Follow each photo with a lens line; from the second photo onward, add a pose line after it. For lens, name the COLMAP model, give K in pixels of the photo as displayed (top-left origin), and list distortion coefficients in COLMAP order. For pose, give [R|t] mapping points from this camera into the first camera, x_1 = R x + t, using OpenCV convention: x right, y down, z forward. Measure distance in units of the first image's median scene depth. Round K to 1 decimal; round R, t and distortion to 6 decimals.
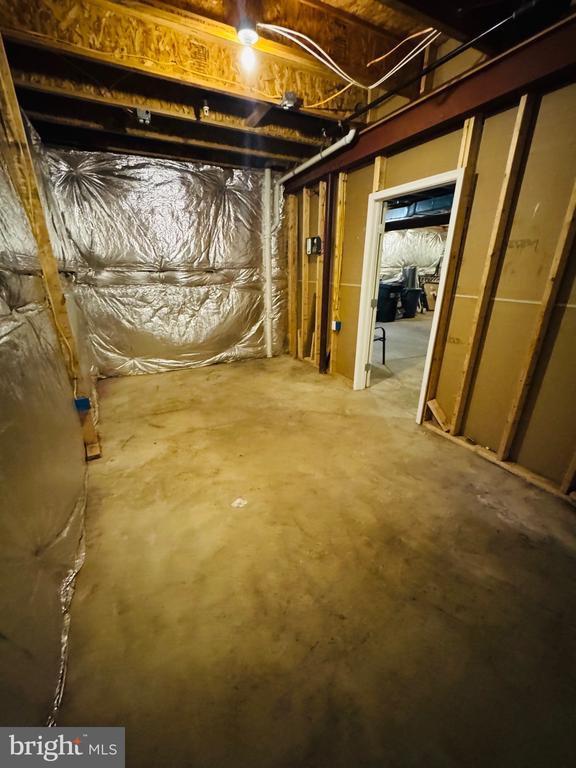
lens RADIAL K [[317.5, 0, 281.7], [0, 317.5, 383.6], [0, 0, 1]] dist [-0.001780, -0.000066]
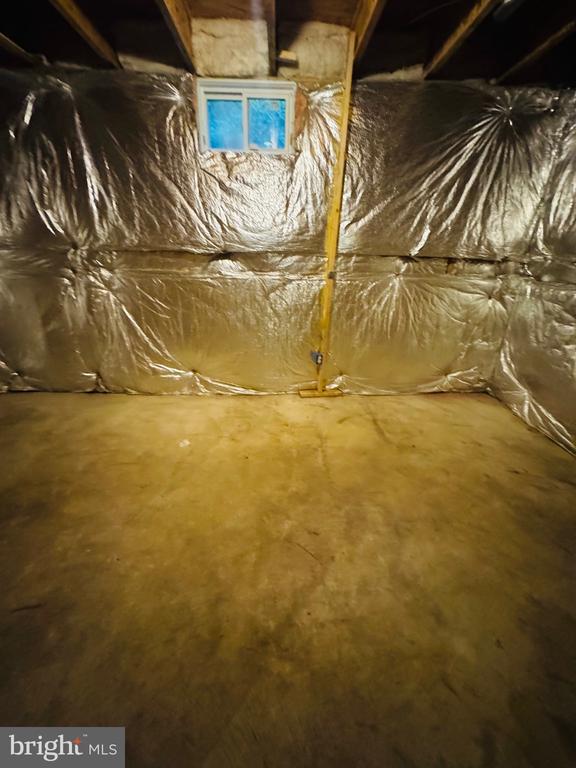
lens RADIAL K [[317.5, 0, 281.7], [0, 317.5, 383.6], [0, 0, 1]] dist [-0.001780, -0.000066]
pose [[-0.439370, 0.330677, -0.835229, 0.147397], [-0.332045, 0.804148, 0.493043, -0.120168], [0.834686, 0.493962, -0.243519, 0.350205]]
